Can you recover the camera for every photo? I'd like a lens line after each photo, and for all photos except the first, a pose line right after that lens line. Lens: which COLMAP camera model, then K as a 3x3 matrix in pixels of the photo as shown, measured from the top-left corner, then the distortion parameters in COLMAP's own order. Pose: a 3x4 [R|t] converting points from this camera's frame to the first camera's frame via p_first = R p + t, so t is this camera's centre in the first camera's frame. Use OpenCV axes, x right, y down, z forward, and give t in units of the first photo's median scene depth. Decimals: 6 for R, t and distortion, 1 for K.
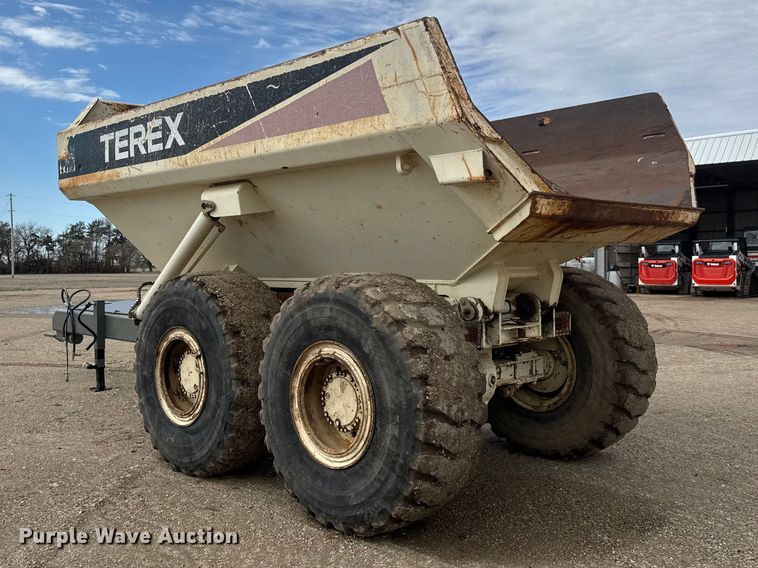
lens RADIAL K [[728.0, 0, 390.6], [0, 728.0, 256.6], [0, 0, 1]] dist [0.087614, 0.000000]
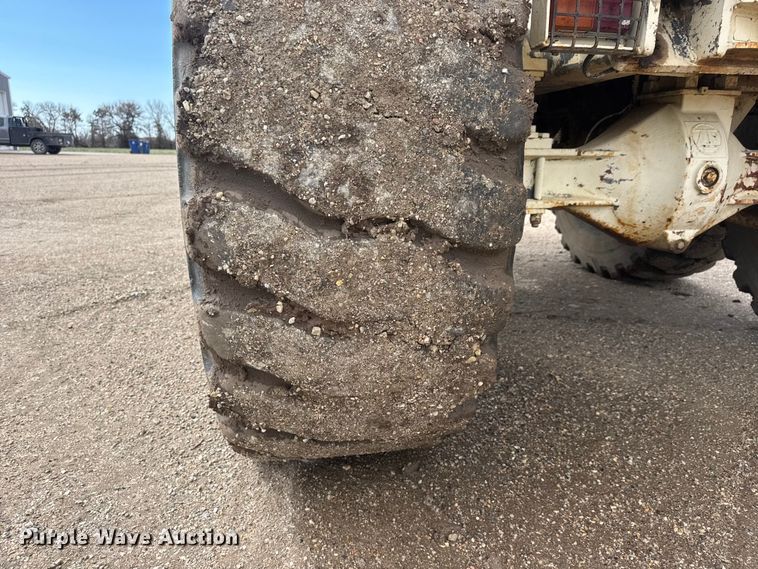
lens RADIAL K [[550.6, 0, 384.0], [0, 550.6, 285.9], [0, 0, 1]] dist [0.002545, -0.014800]
pose [[0.812214, 0.156644, -0.561936, 0.173062], [-0.015148, 0.968613, 0.248113, 0.150879], [0.583163, -0.193008, 0.789093, 0.635970]]
